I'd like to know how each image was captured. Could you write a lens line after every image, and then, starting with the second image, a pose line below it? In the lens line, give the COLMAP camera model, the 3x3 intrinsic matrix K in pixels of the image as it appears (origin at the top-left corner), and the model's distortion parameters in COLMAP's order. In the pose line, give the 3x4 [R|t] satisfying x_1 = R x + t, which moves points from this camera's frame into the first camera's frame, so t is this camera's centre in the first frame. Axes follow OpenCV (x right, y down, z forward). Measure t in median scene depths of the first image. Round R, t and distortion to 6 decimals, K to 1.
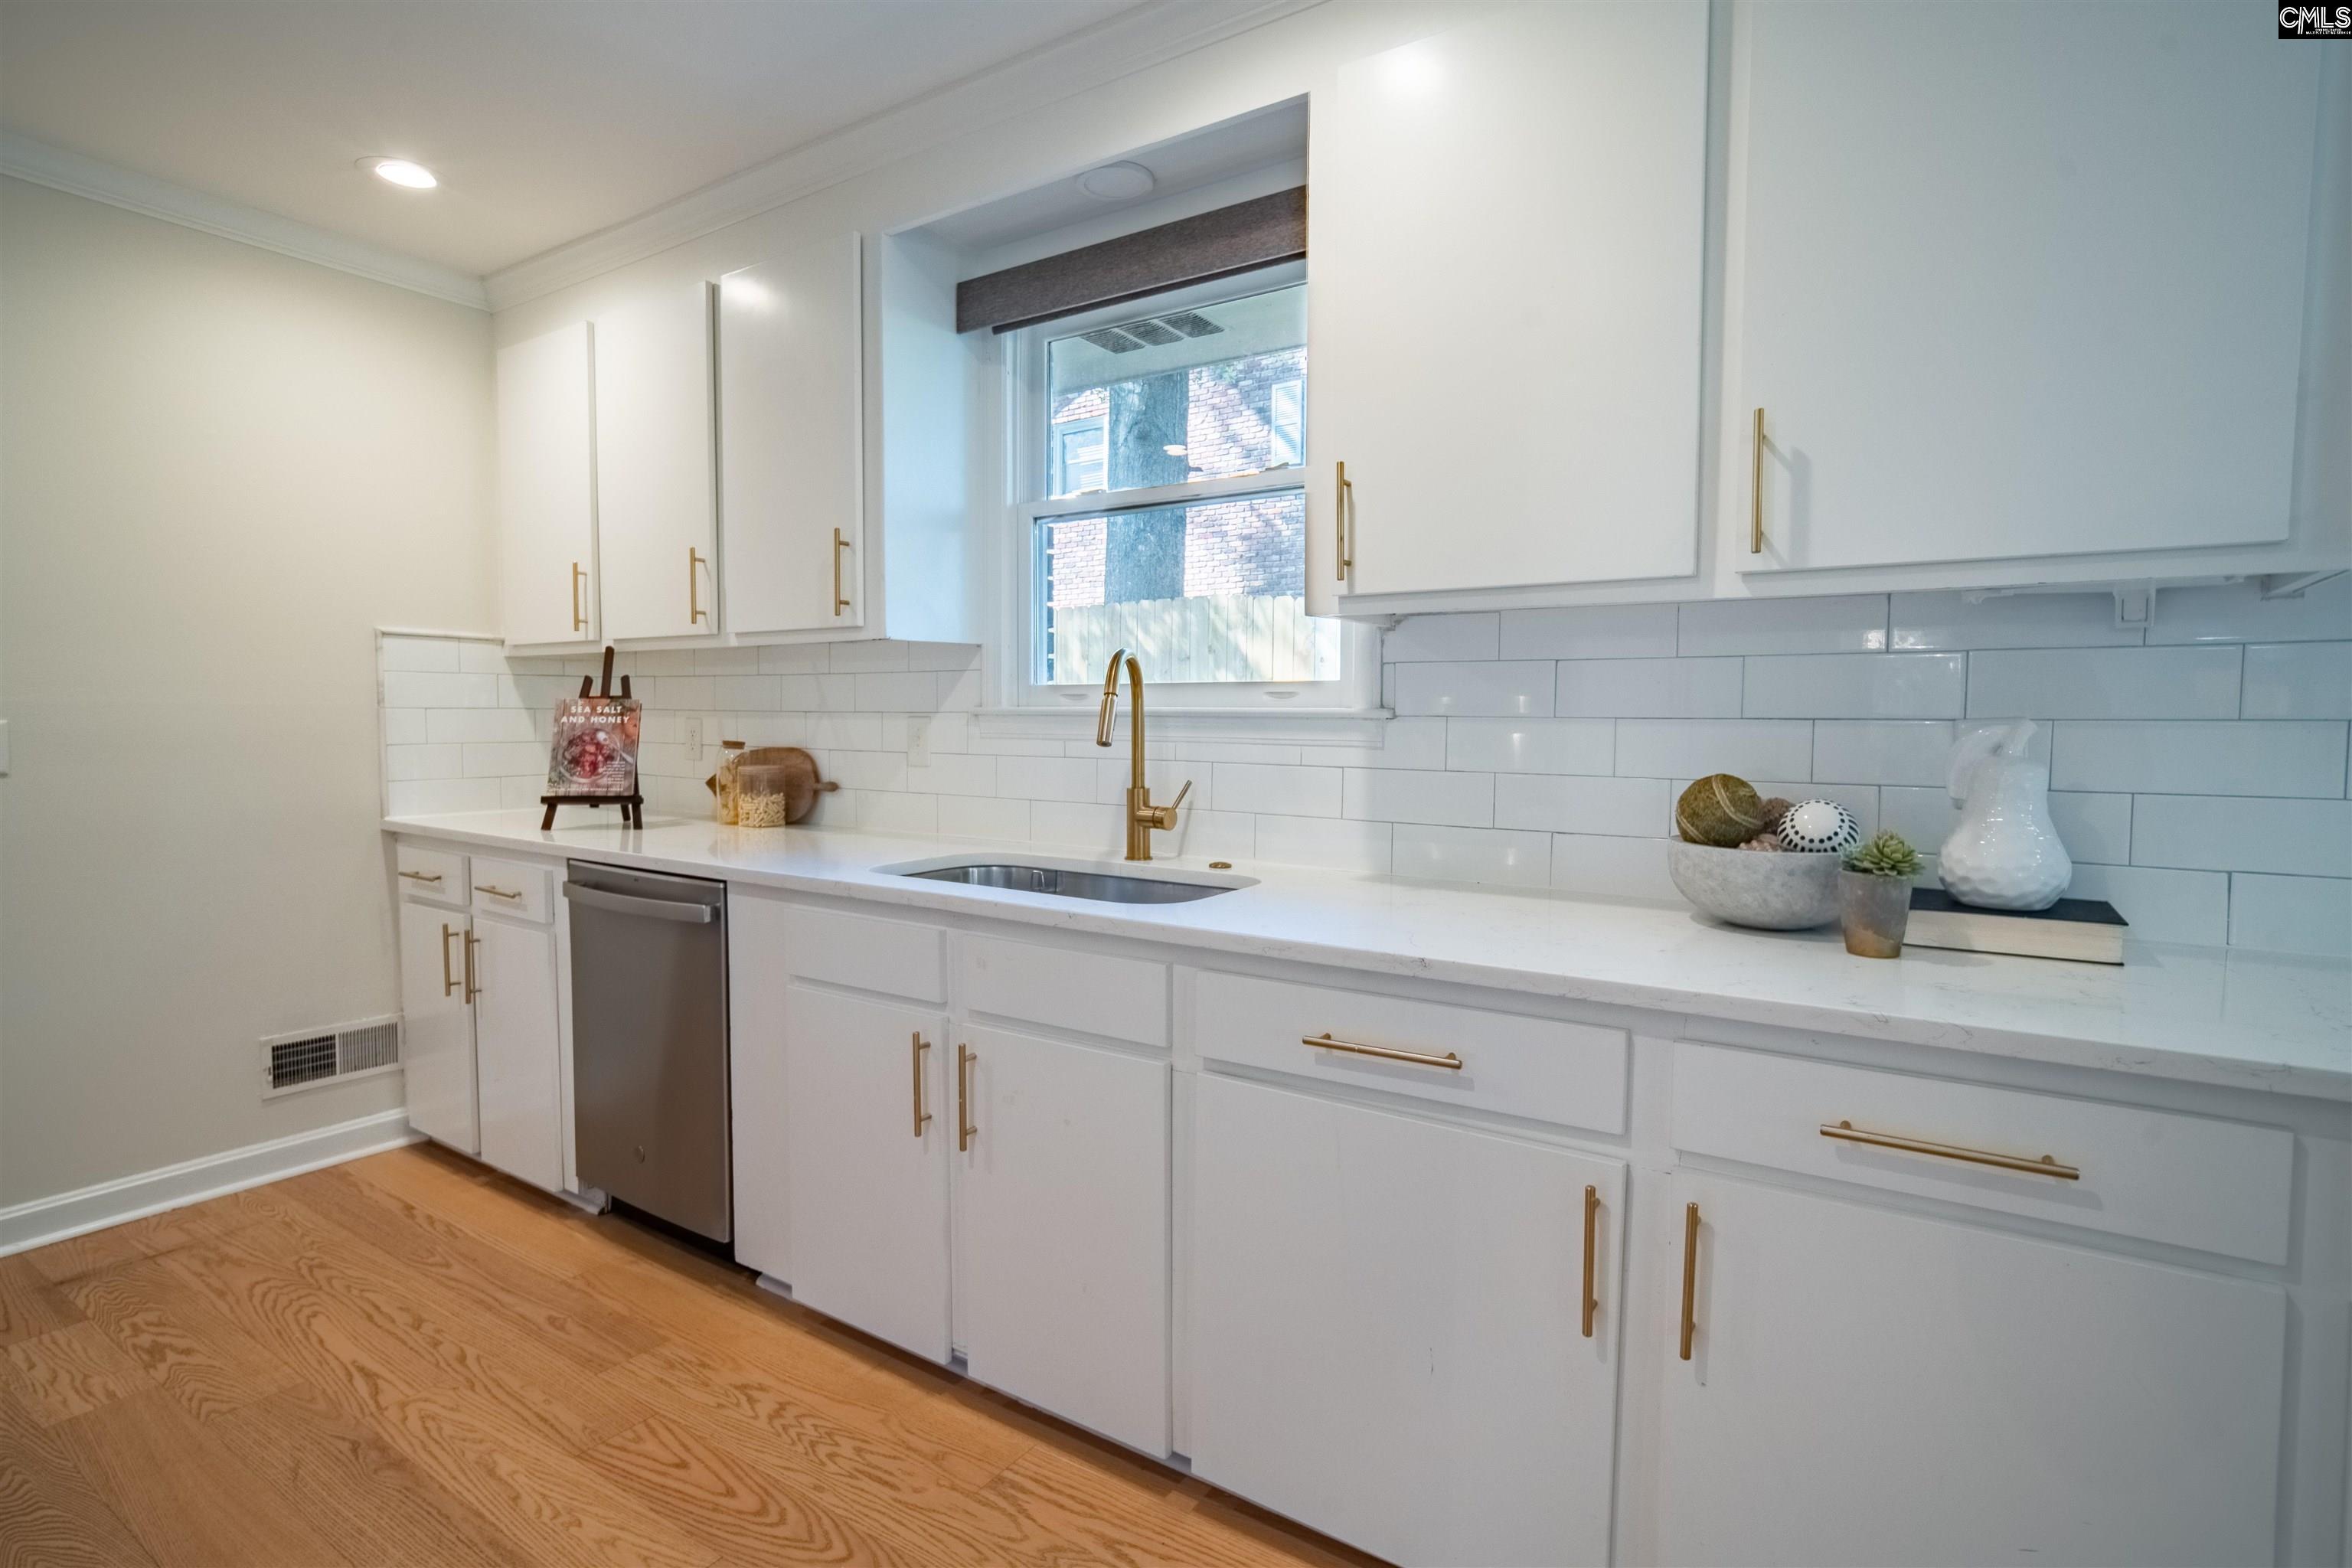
lens RADIAL K [[1166.5, 0, 1168.0], [0, 1166.5, 776.0], [0, 0, 1]] dist [-0.012514, 0.001838]
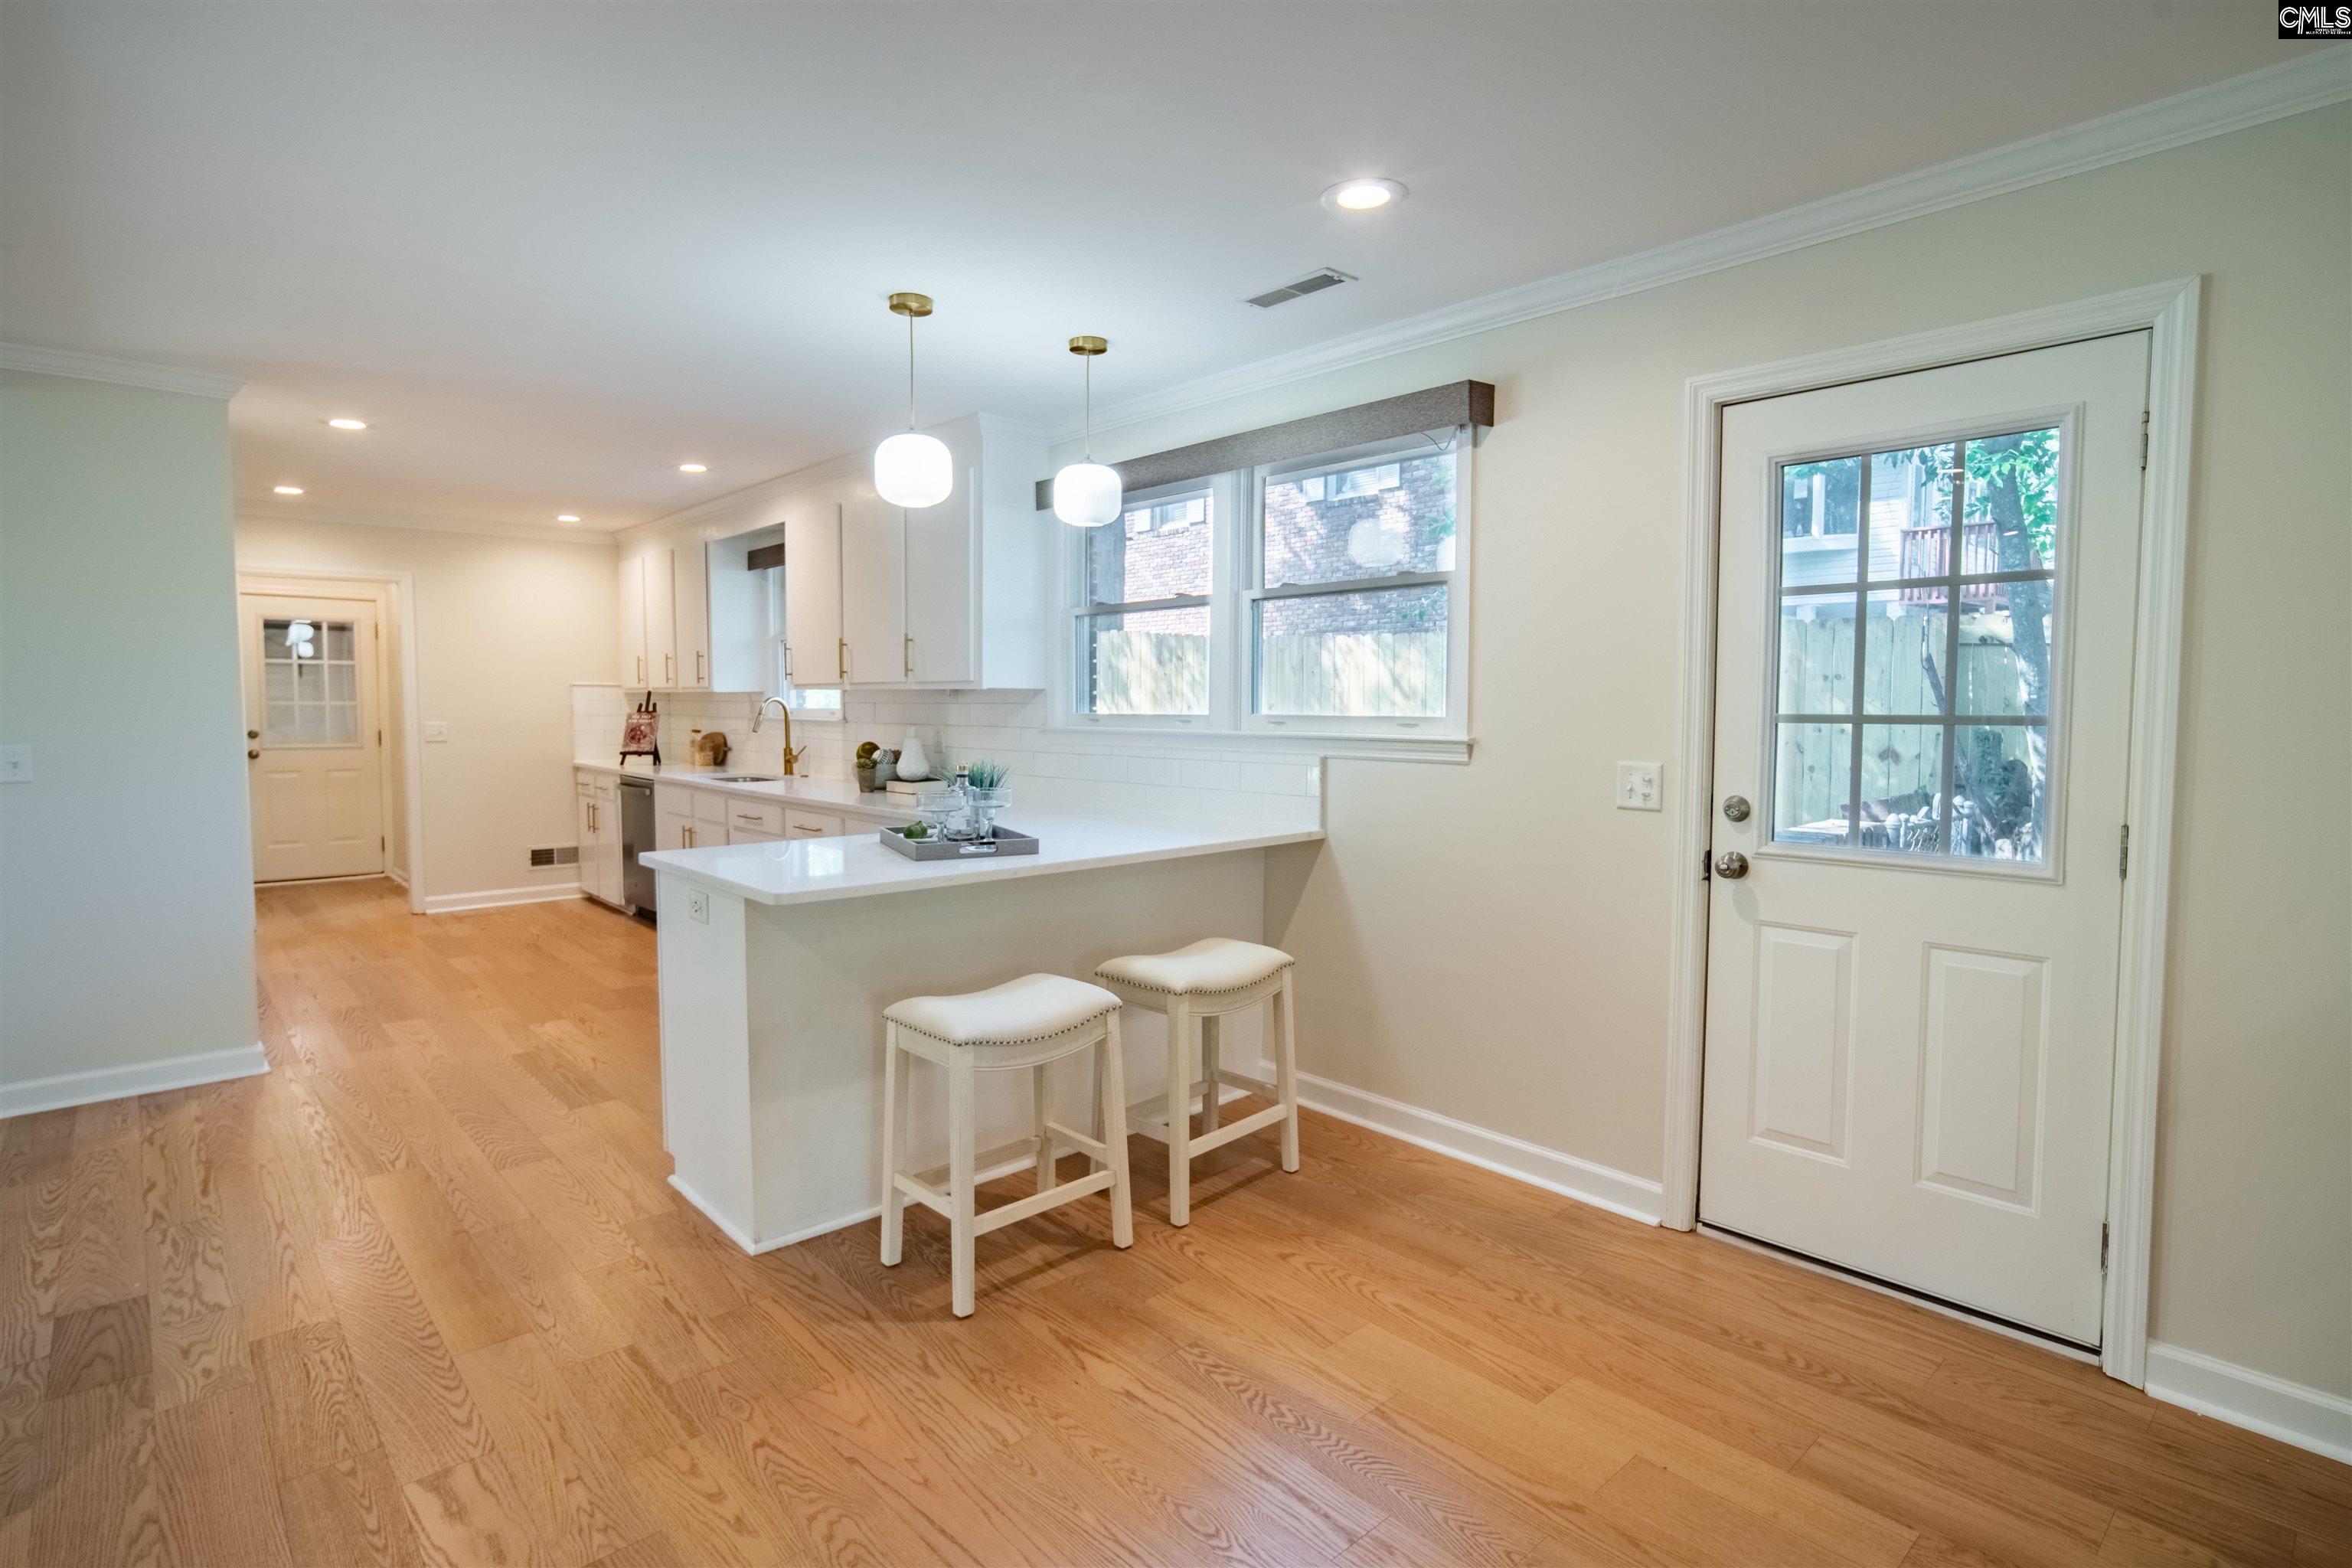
lens RADIAL K [[1166.5, 0, 1168.0], [0, 1166.5, 776.0], [0, 0, 1]] dist [-0.012514, 0.001838]
pose [[0.969762, 0.013448, -0.243682, 1.205671], [-0.011402, 0.999887, 0.009805, 0.031545], [0.243787, -0.006730, 0.969806, -1.132414]]
